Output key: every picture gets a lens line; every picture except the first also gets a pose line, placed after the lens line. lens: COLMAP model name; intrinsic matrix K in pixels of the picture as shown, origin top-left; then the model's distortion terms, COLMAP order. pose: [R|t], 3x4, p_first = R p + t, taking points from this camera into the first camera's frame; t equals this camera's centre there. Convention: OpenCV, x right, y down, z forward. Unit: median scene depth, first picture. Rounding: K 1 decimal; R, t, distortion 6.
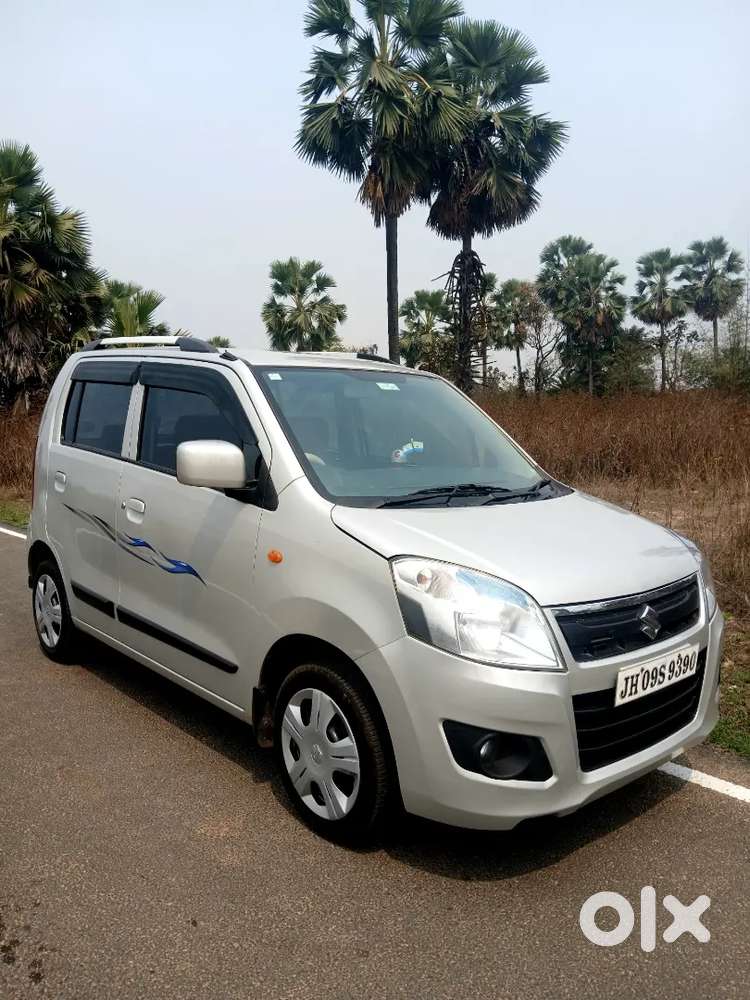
lens RADIAL K [[811.2, 0, 376.0], [0, 811.2, 465.5], [0, 0, 1]] dist [0.090327, -0.170587]
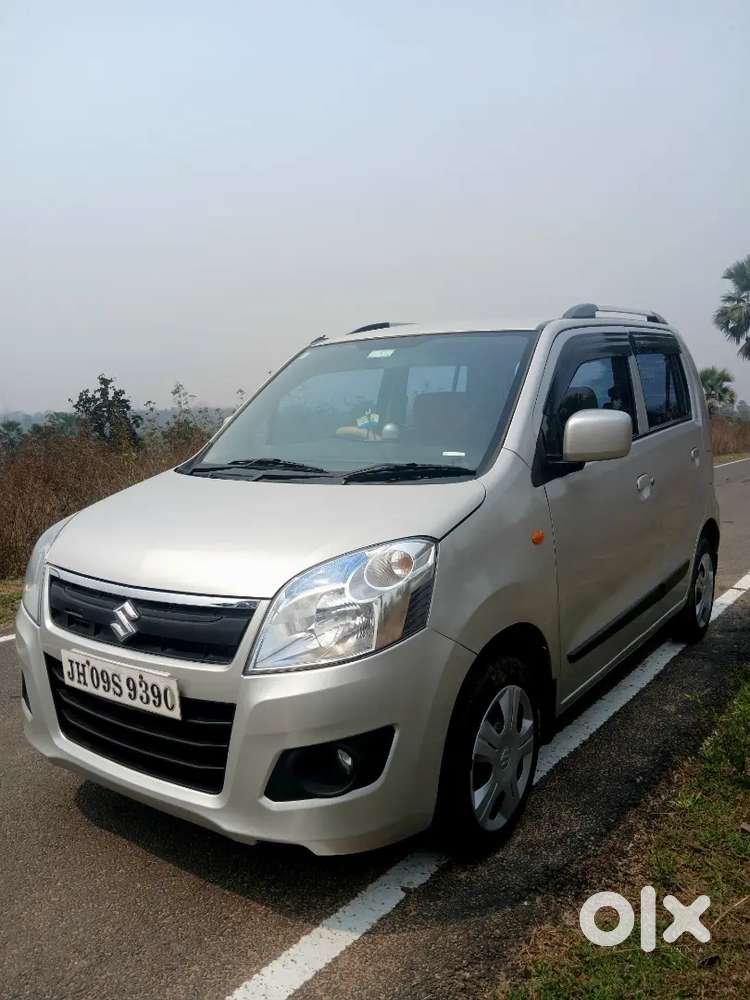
lens RADIAL K [[811.2, 0, 376.0], [0, 811.2, 465.5], [0, 0, 1]] dist [0.090327, -0.170587]
pose [[0.214039, 0.059223, -0.975028, 1.066904], [-0.043672, 0.997743, 0.051016, -0.022985], [0.975848, 0.031662, 0.216143, 0.937579]]
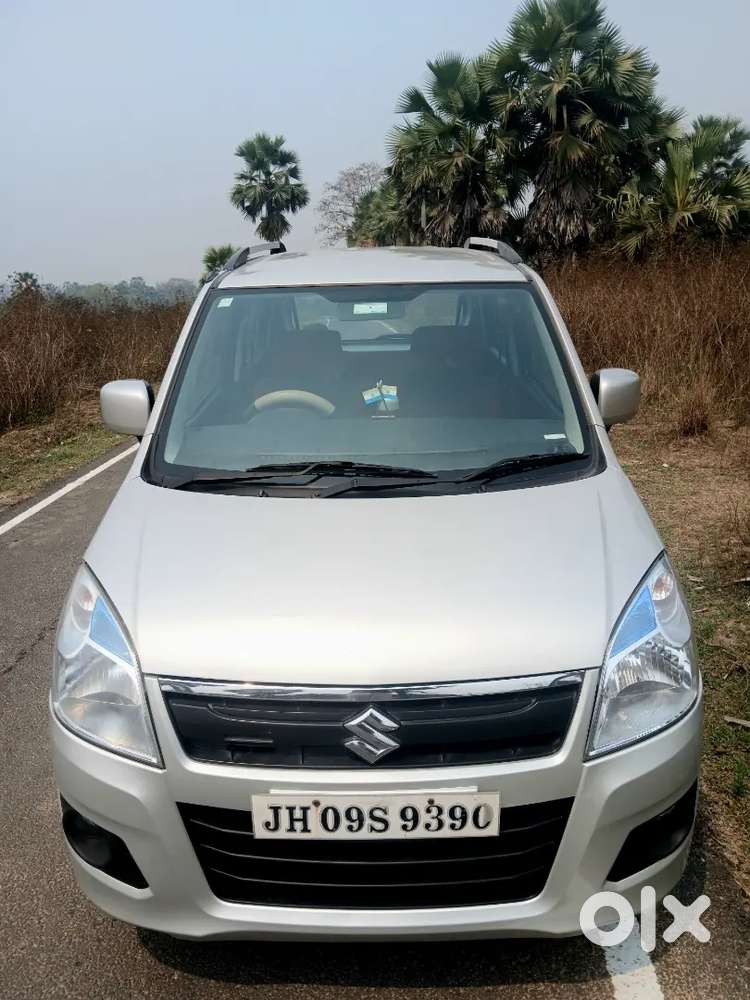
lens RADIAL K [[811.2, 0, 376.0], [0, 811.2, 465.5], [0, 0, 1]] dist [0.090327, -0.170587]
pose [[0.737693, 0.136919, -0.661107, 0.635776], [-0.015027, 0.982307, 0.186674, -0.113582], [0.674969, -0.127774, 0.726699, 0.503966]]
